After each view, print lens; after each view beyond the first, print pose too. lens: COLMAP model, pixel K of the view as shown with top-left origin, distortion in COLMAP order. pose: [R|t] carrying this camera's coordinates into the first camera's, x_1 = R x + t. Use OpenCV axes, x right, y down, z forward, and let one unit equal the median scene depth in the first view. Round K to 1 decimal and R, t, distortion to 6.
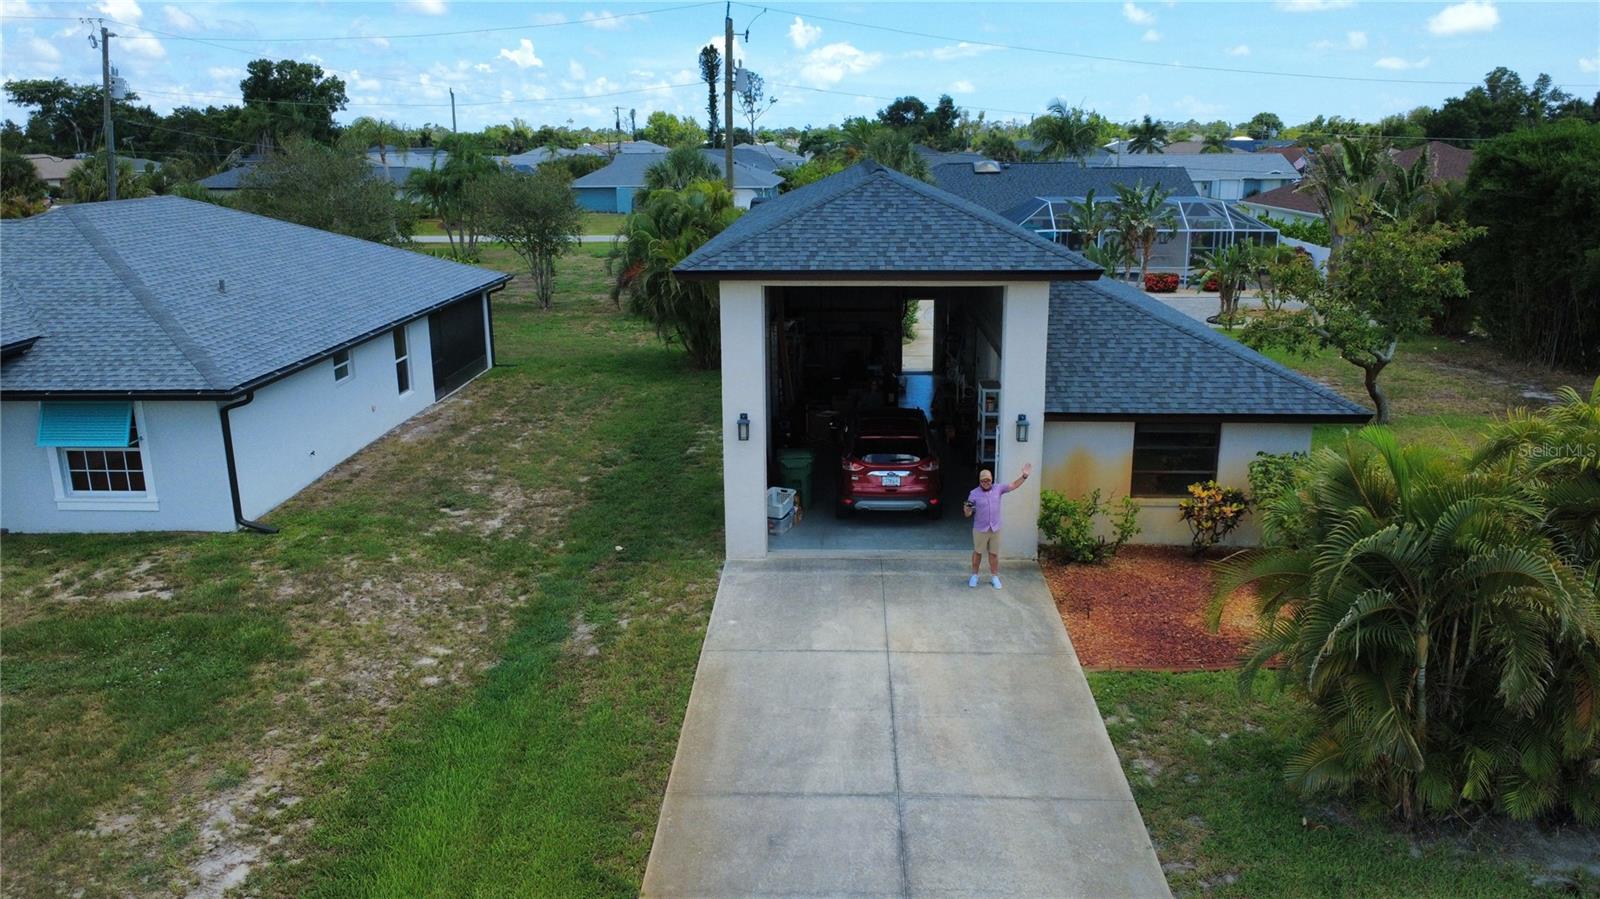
lens RADIAL K [[1171.8, 0, 800.2], [0, 1171.8, 448.8], [0, 0, 1]] dist [0.000381, 0.000428]
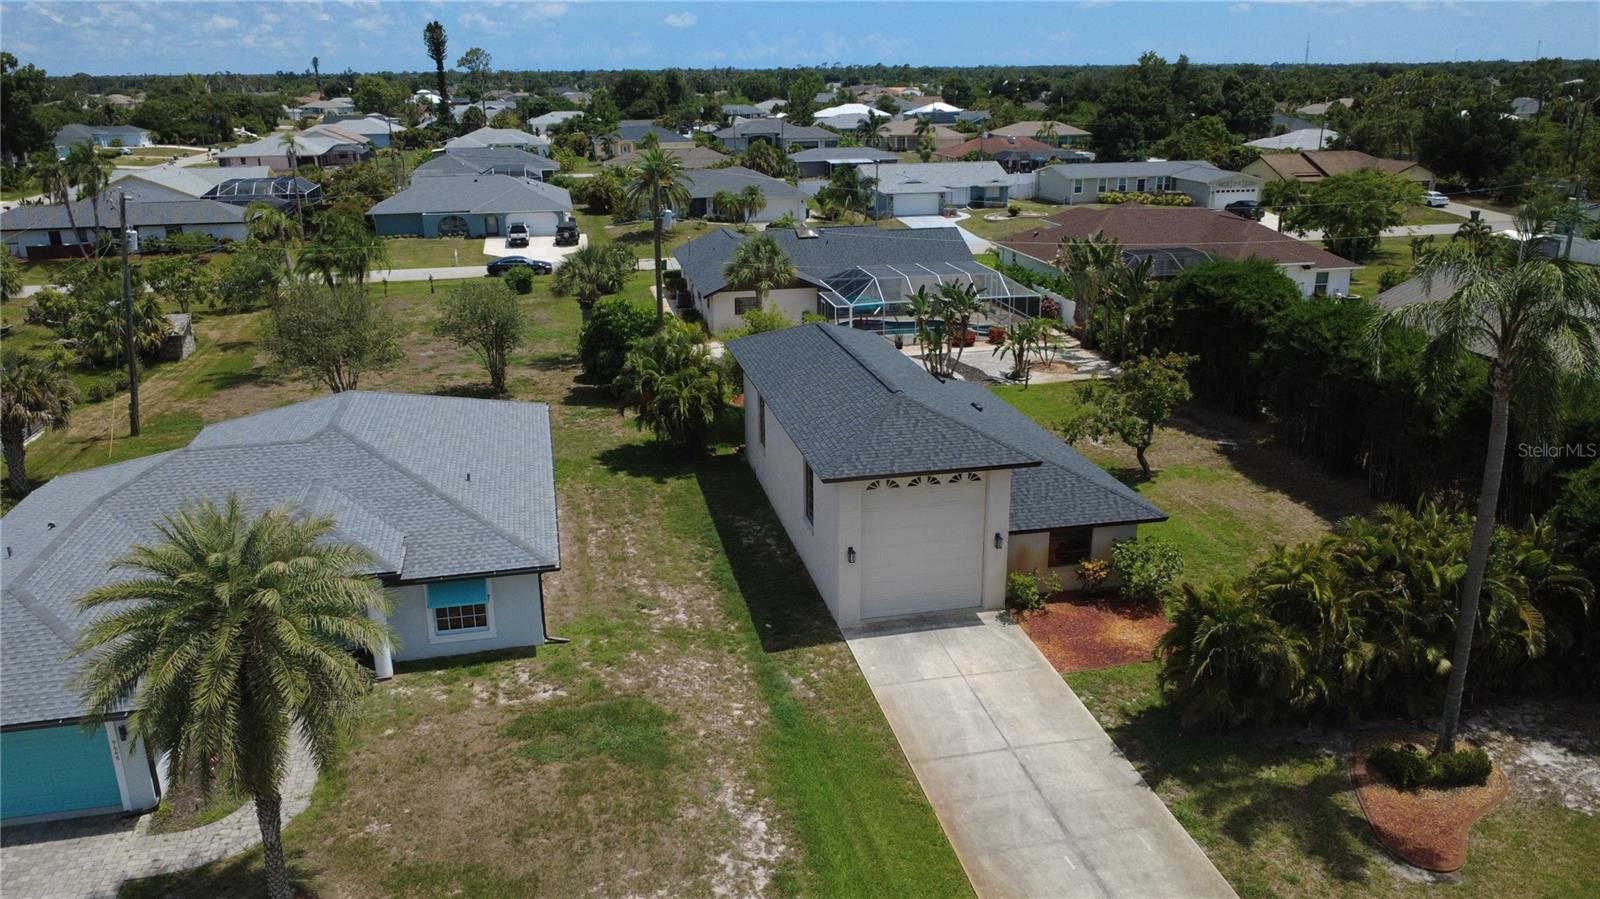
lens RADIAL K [[1170.2, 0, 802.5], [0, 1170.2, 454.7], [0, 0, 1]] dist [0.001853, -0.001353]
pose [[0.967746, -0.081167, 0.238496, -0.533068], [0.067645, 0.995632, 0.064359, -0.290133], [-0.242678, -0.046150, 0.969009, -0.696082]]
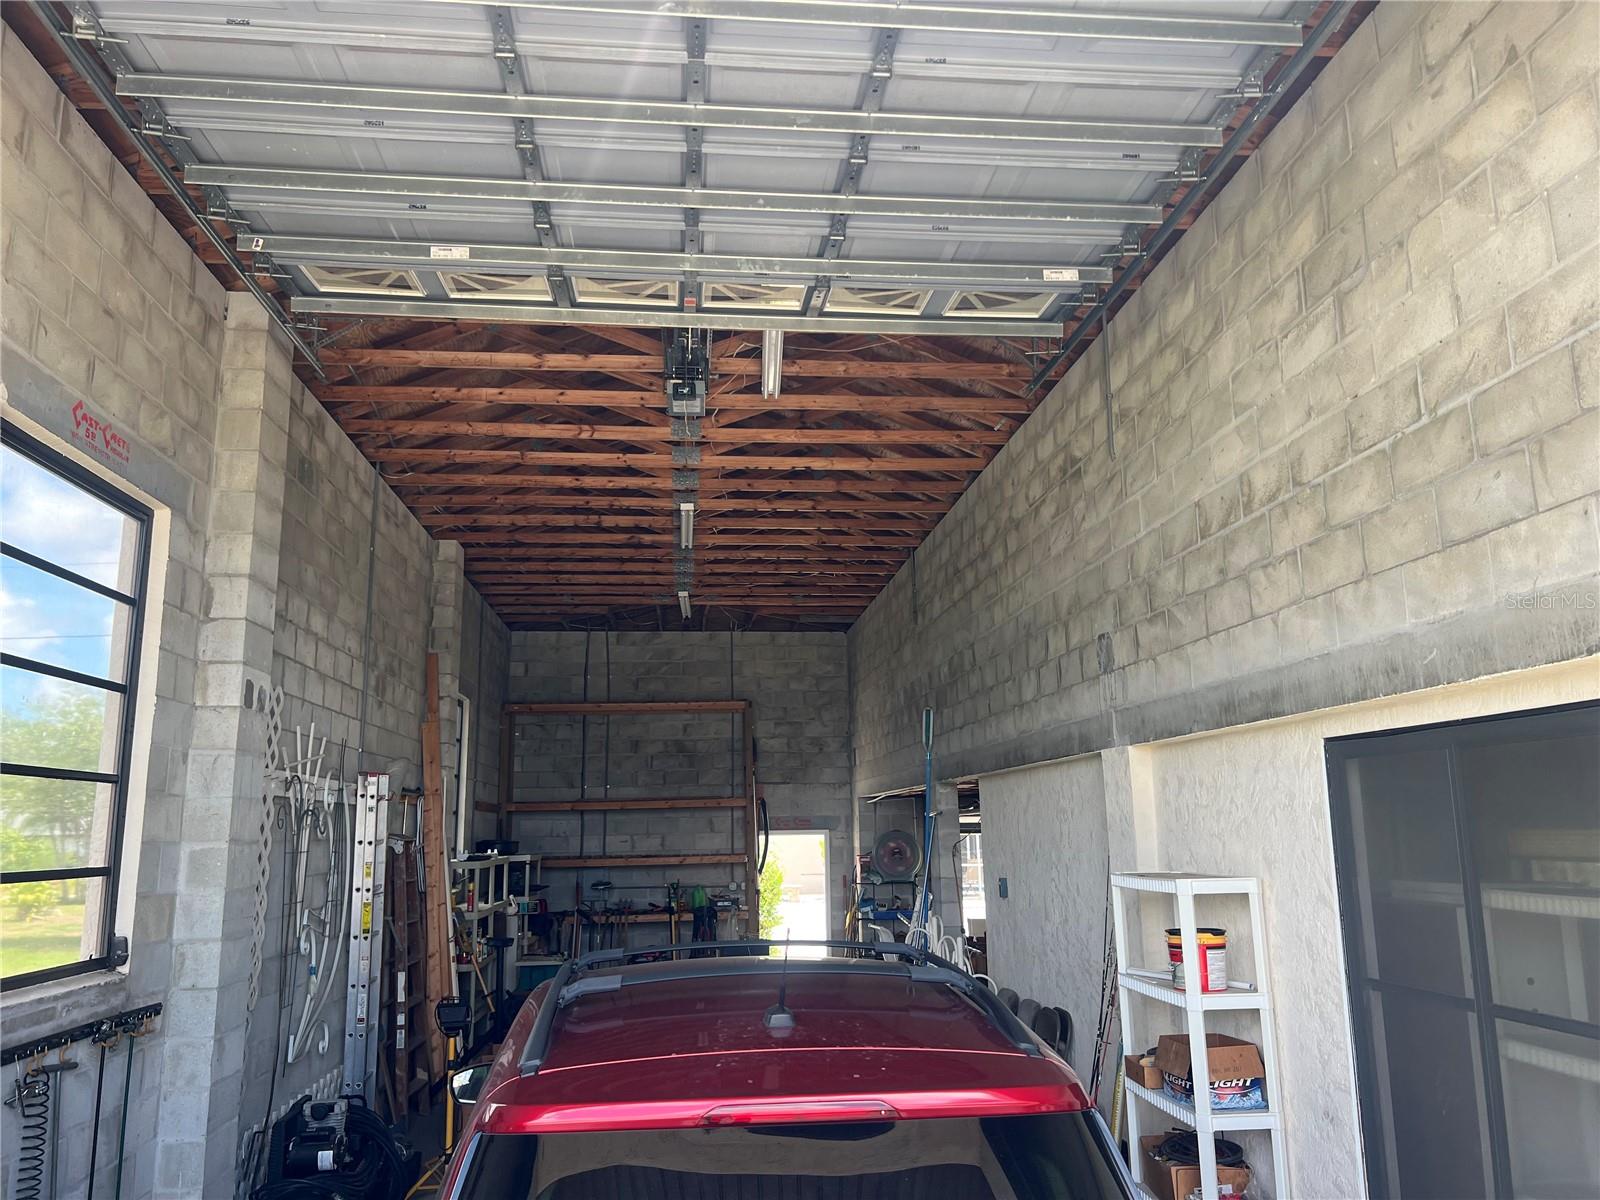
lens RADIAL K [[1204.1, 0, 809.0], [0, 1204.1, 596.0], [0, 0, 1]] dist [0.043804, -0.058797]
pose [[0.989108, 0.014220, 0.146505, 0.065572], [0.051387, 0.899336, -0.434227, -0.003570], [-0.137932, 0.437026, 0.888810, 0.960511]]
